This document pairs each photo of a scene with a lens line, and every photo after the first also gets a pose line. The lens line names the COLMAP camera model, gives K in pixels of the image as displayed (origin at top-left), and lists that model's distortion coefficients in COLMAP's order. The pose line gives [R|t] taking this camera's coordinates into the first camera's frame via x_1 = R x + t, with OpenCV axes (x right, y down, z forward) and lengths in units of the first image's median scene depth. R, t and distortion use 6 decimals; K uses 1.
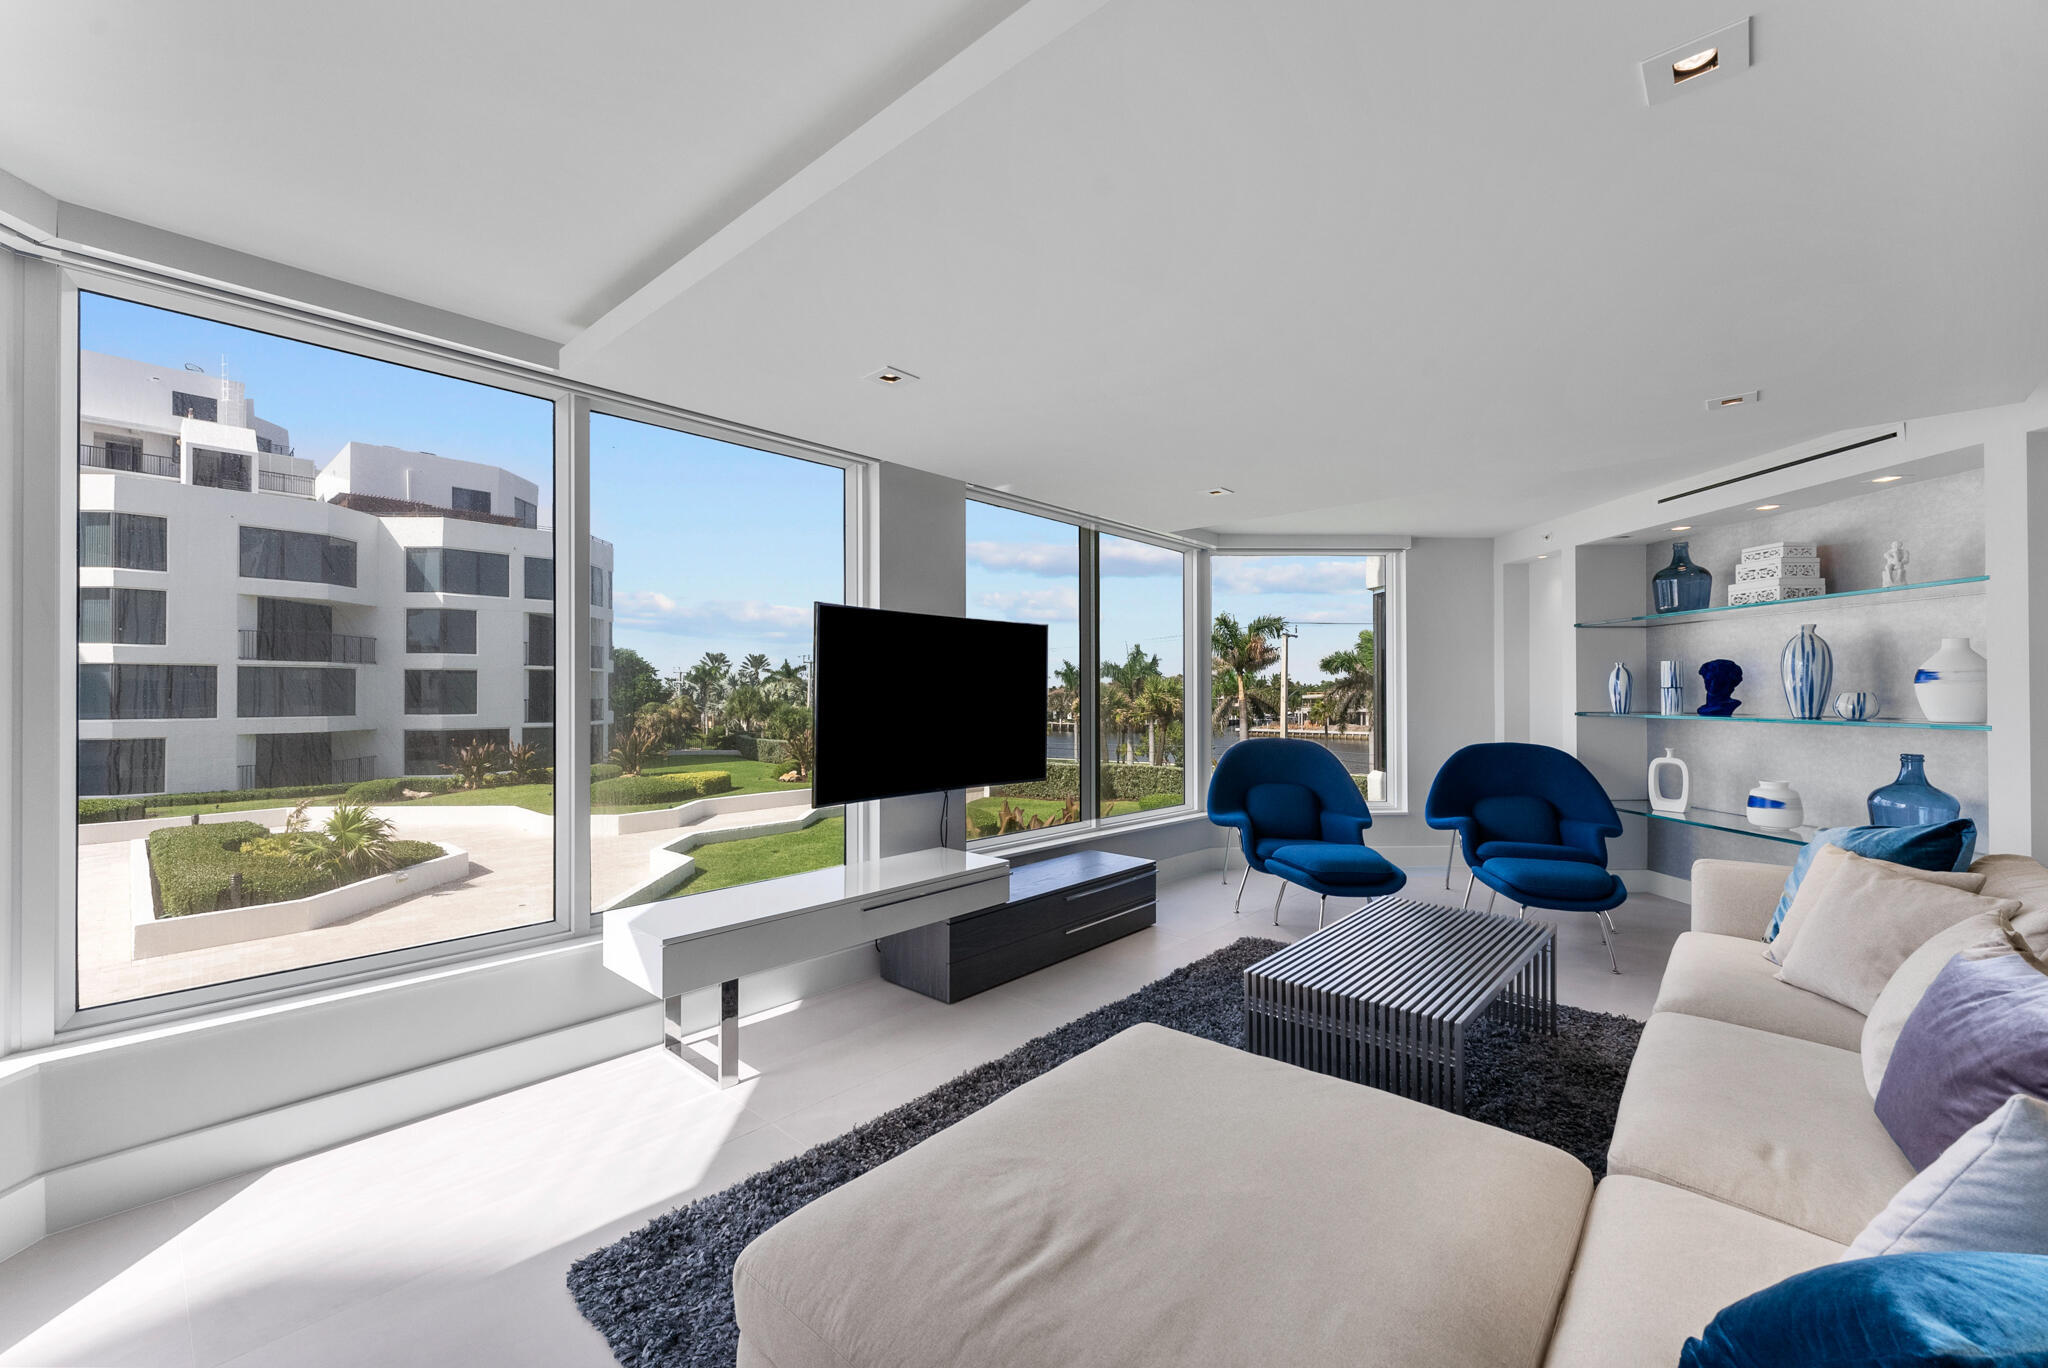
lens RADIAL K [[821.6, 0, 1019.8], [0, 821.6, 685.8], [0, 0, 1]] dist [0.002030, 0.000048]
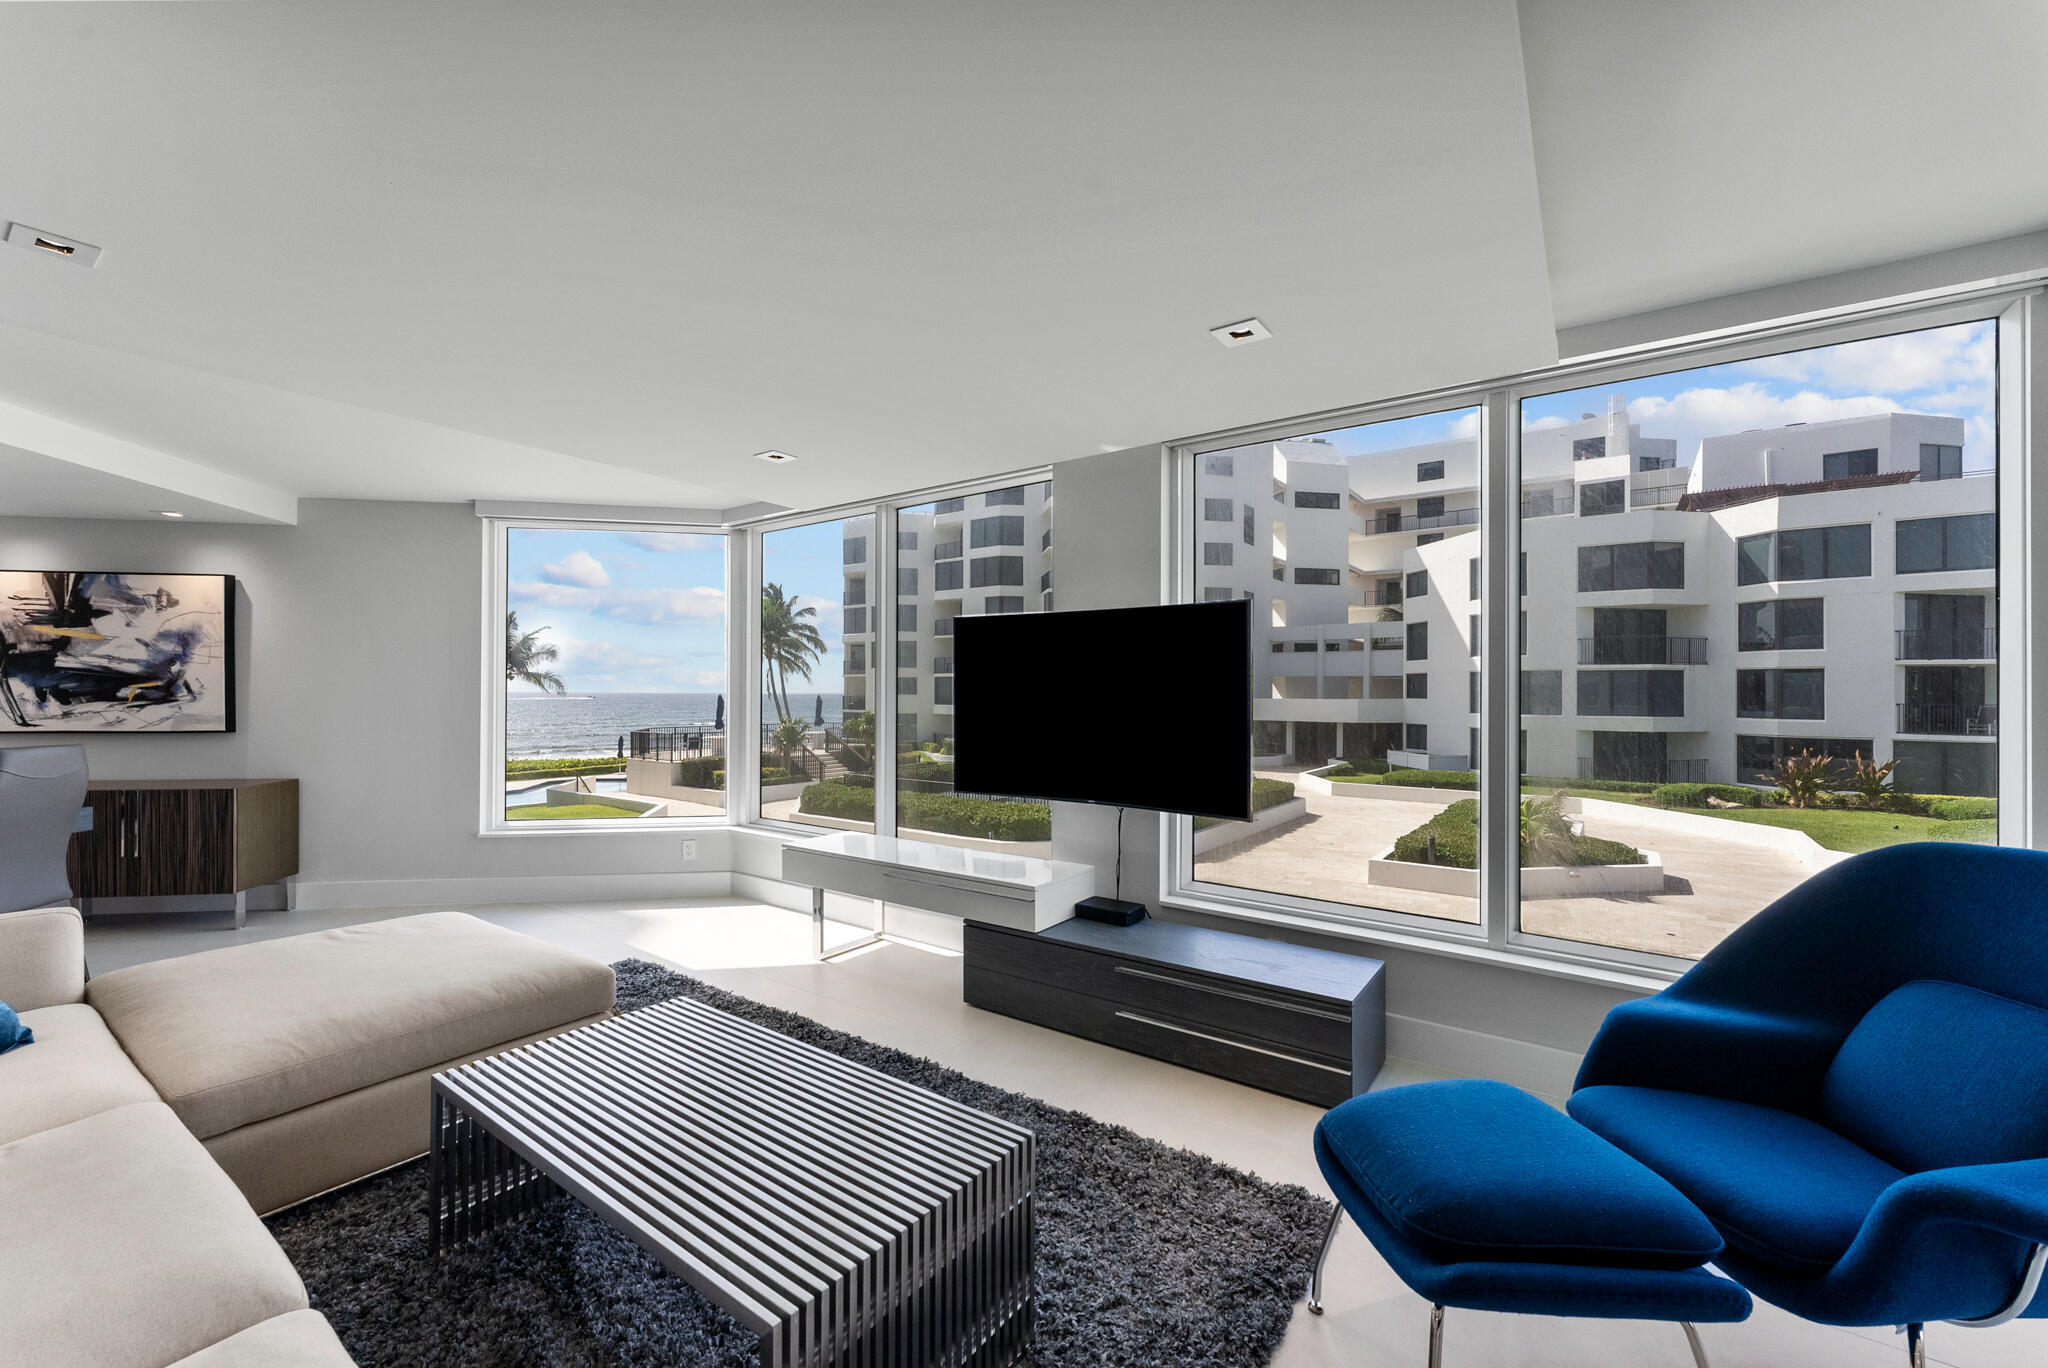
lens RADIAL K [[821.6, 0, 1019.8], [0, 821.6, 685.8], [0, 0, 1]] dist [0.002030, 0.000048]
pose [[0.111293, -0.005954, -0.993770, 0.087275], [0.004368, 0.999975, -0.005502, 0.000263], [0.993778, -0.003729, 0.111316, 0.089941]]
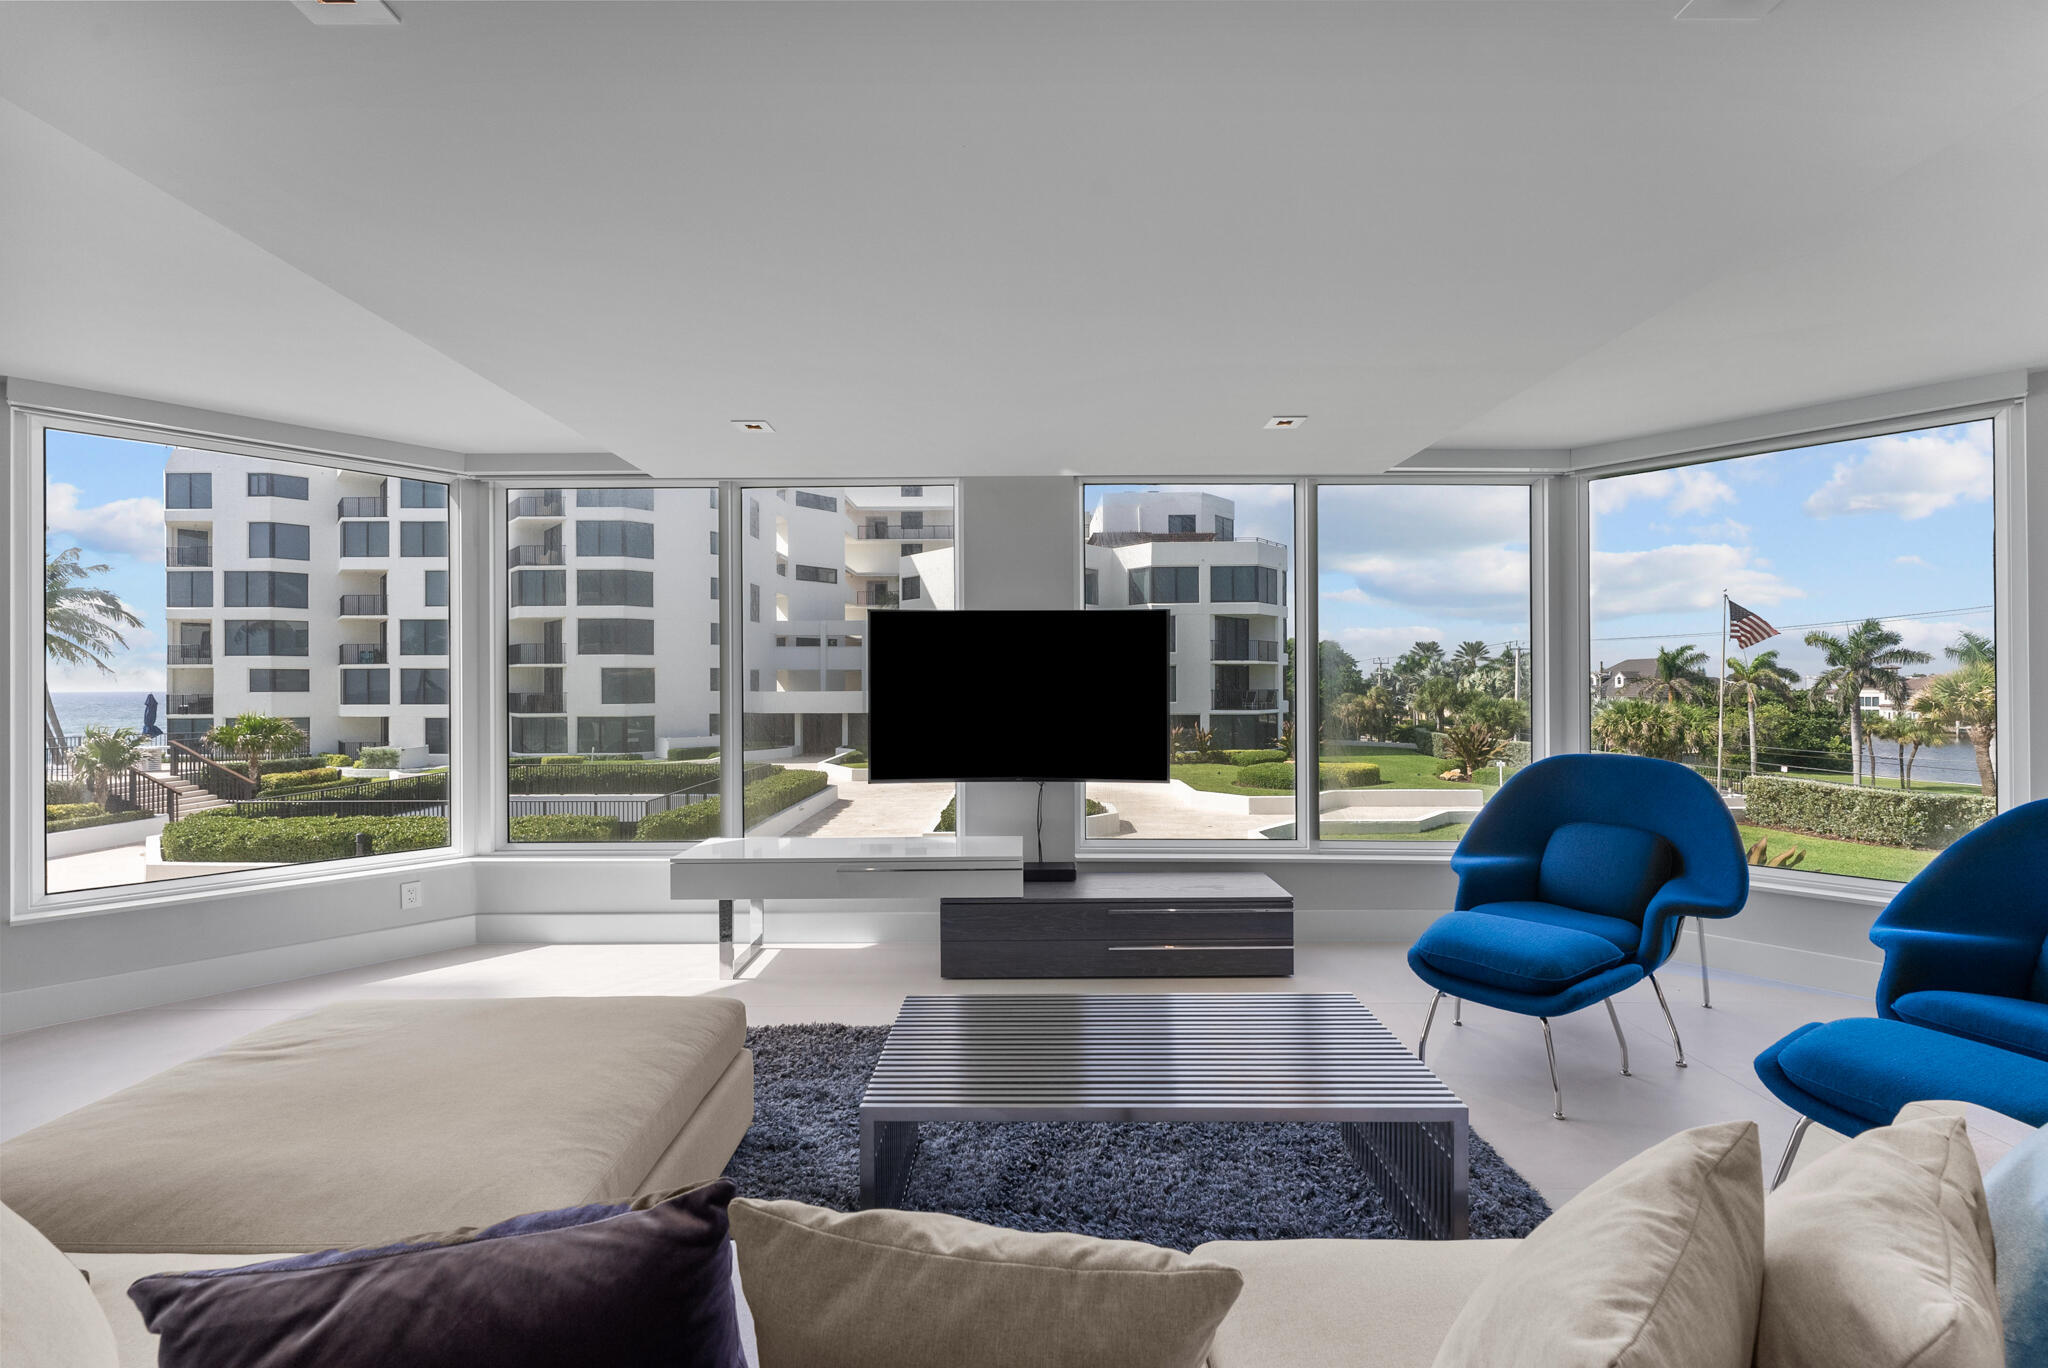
lens RADIAL K [[816.5, 0, 1021.2], [0, 816.5, 682.2], [0, 0, 1]] dist [0.001345, -0.000096]
pose [[0.671027, -0.004593, -0.741419, 0.072392], [0.009752, 0.999949, 0.002632, 0.000126], [0.741369, -0.008997, 0.671037, 0.034782]]
